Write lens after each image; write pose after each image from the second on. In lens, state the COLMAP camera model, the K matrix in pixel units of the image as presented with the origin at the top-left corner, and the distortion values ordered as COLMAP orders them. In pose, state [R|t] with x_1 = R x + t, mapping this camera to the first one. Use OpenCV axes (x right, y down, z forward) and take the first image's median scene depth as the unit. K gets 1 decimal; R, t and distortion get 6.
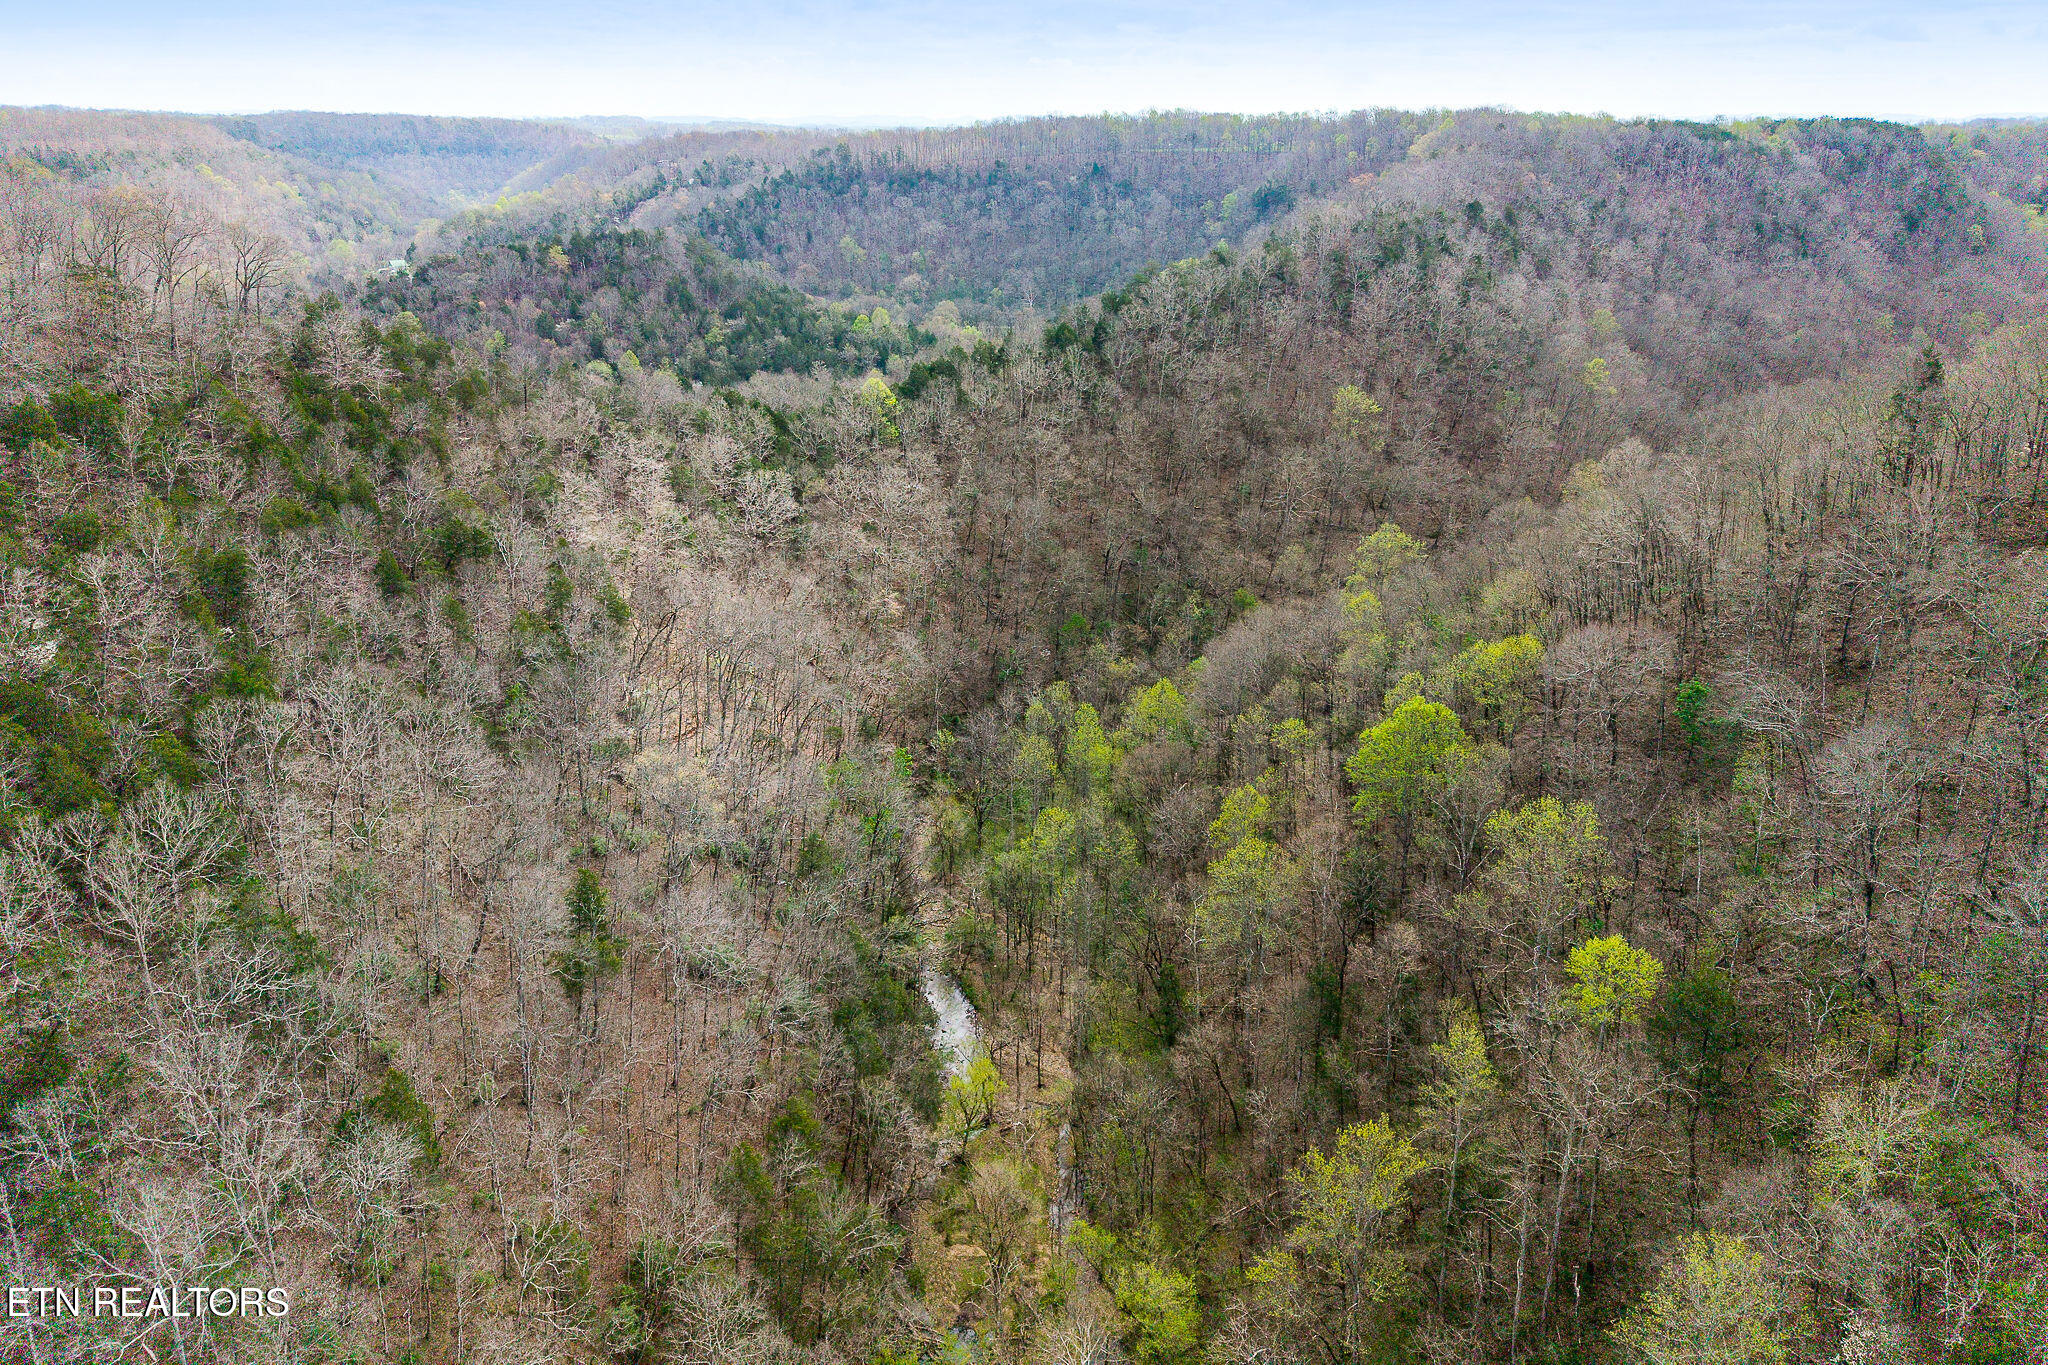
lens RADIAL K [[1376.8, 0, 1023.6], [0, 1376.8, 665.1], [0, 0, 1]] dist [-0.002629, -0.000812]
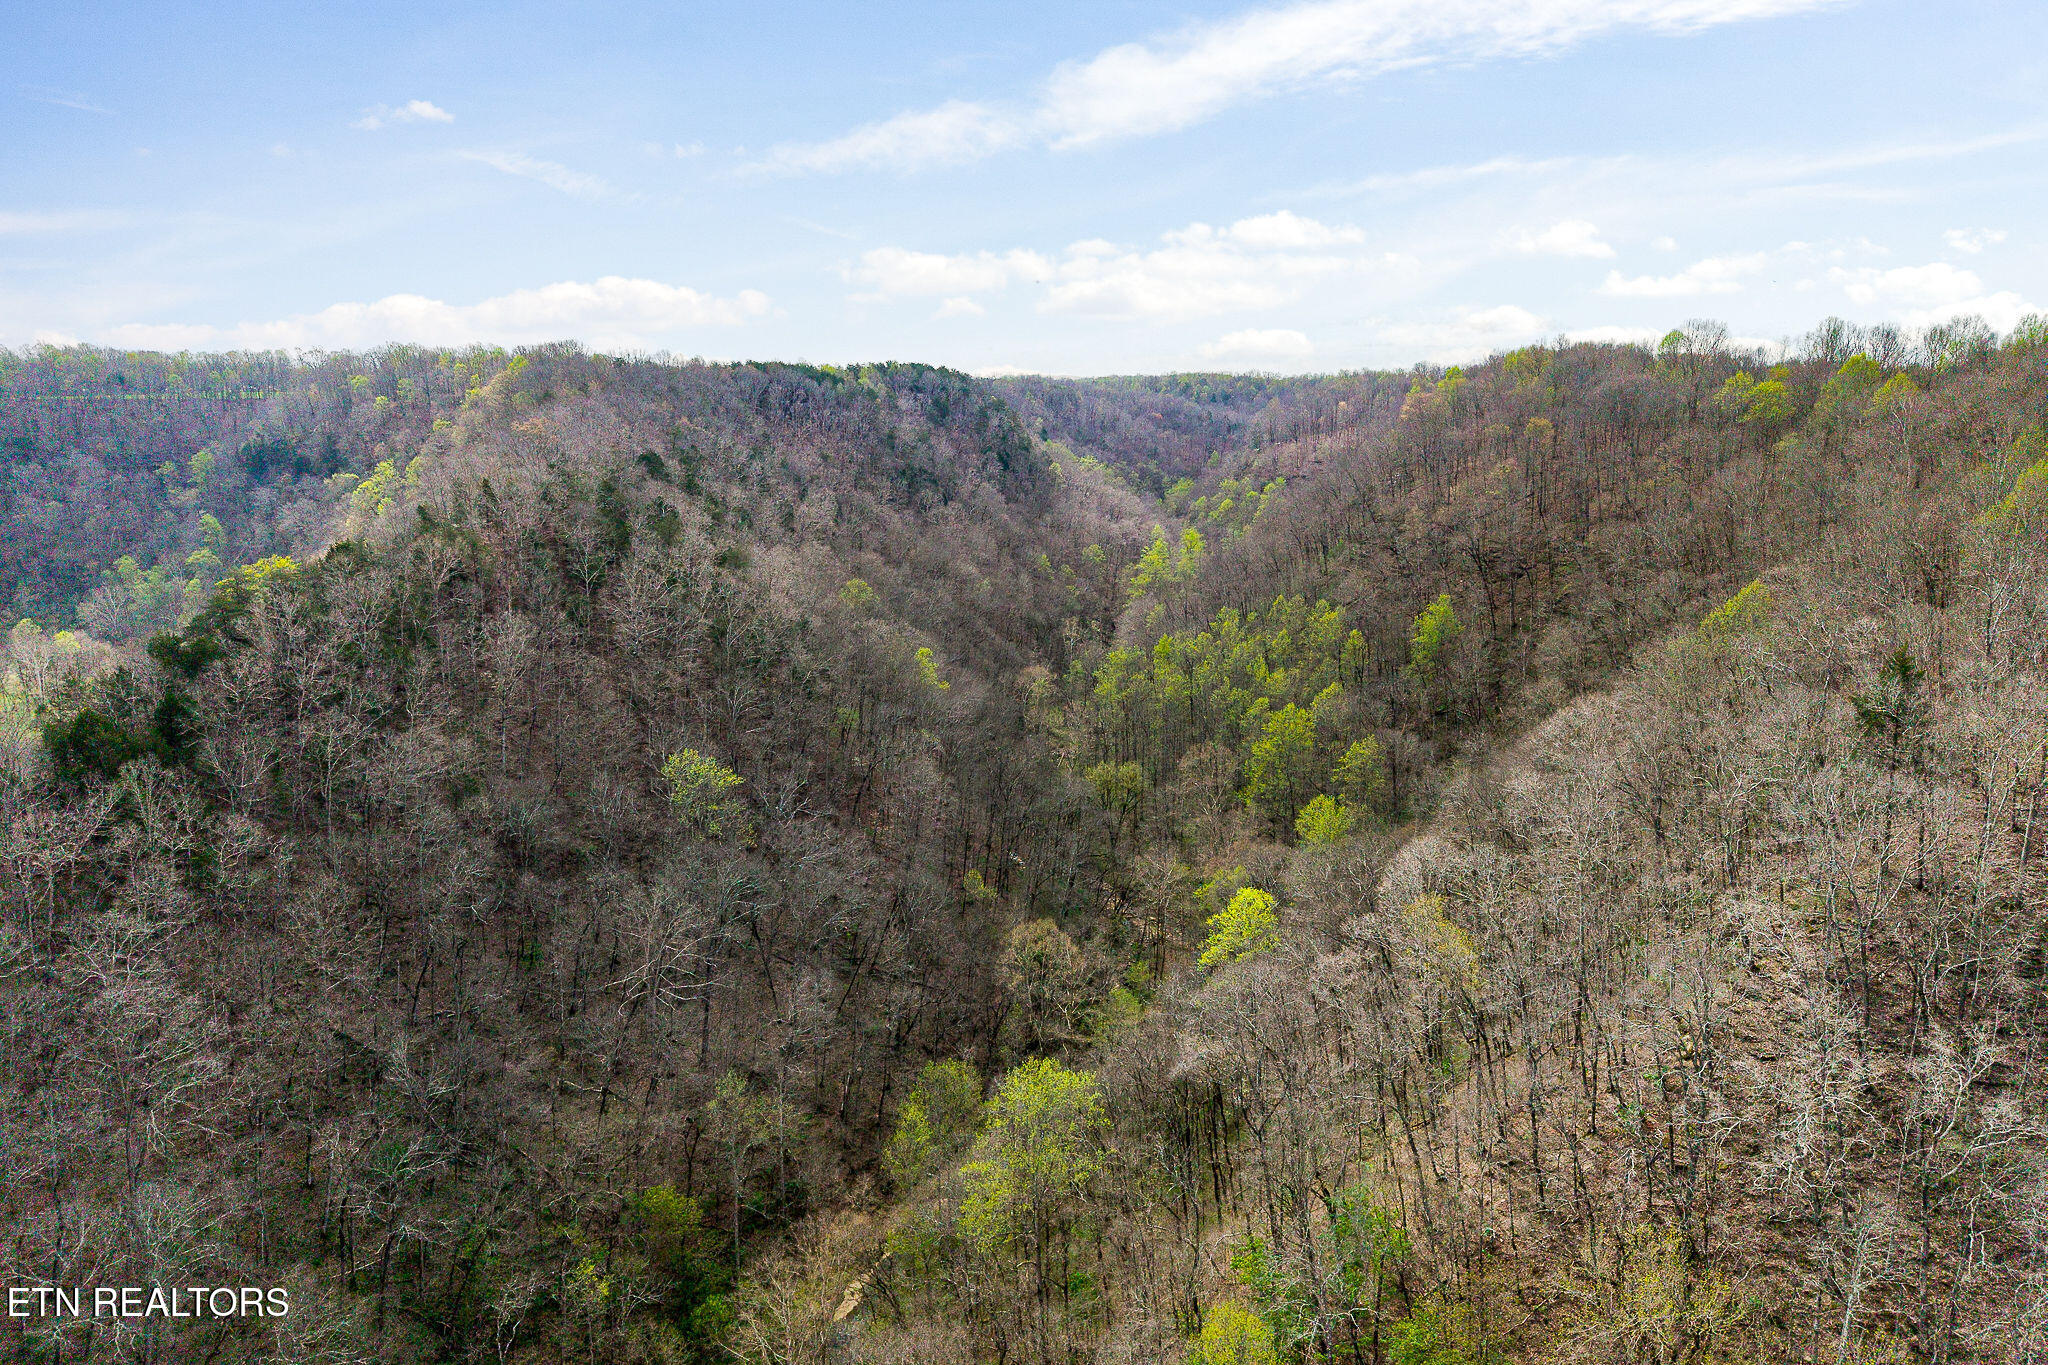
lens RADIAL K [[1401.9, 0, 1026.8], [0, 1401.9, 741.2], [0, 0, 1]] dist [-0.000409, -0.000761]
pose [[0.760191, -0.153900, 0.631209, -0.018117], [0.229685, 0.972462, -0.039516, -0.078473], [-0.607745, 0.175019, 0.774606, 0.228234]]
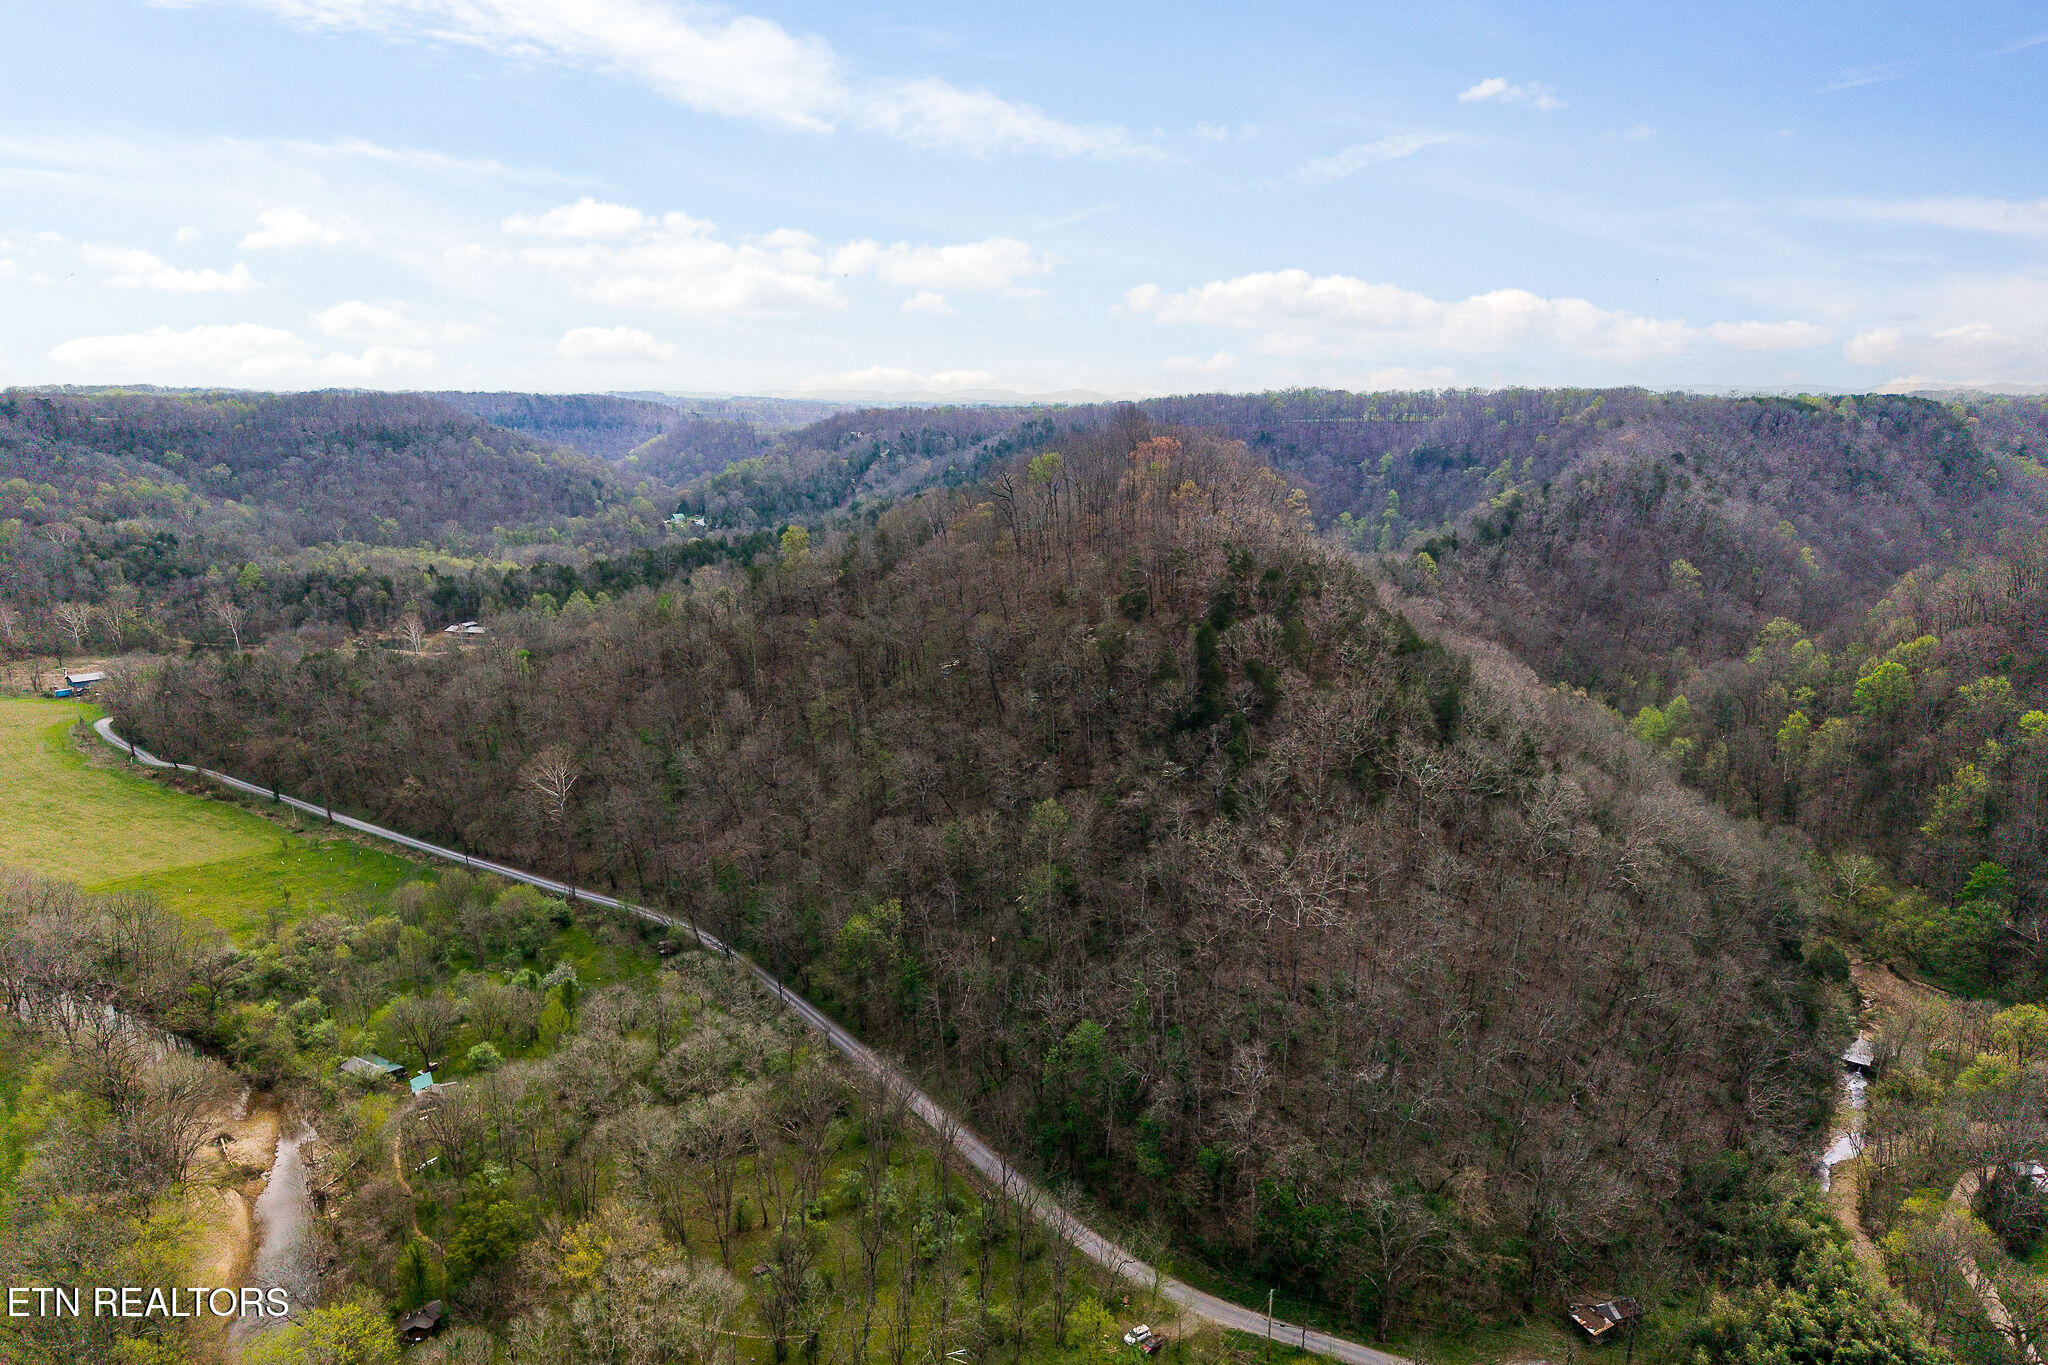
lens RADIAL K [[1401.9, 0, 1026.8], [0, 1401.9, 741.2], [0, 0, 1]] dist [-0.000409, -0.000761]
pose [[0.999411, -0.012181, 0.032093, -0.309937], [0.016373, 0.990877, -0.133775, 0.115530], [-0.030171, 0.134221, 0.990492, -0.308736]]
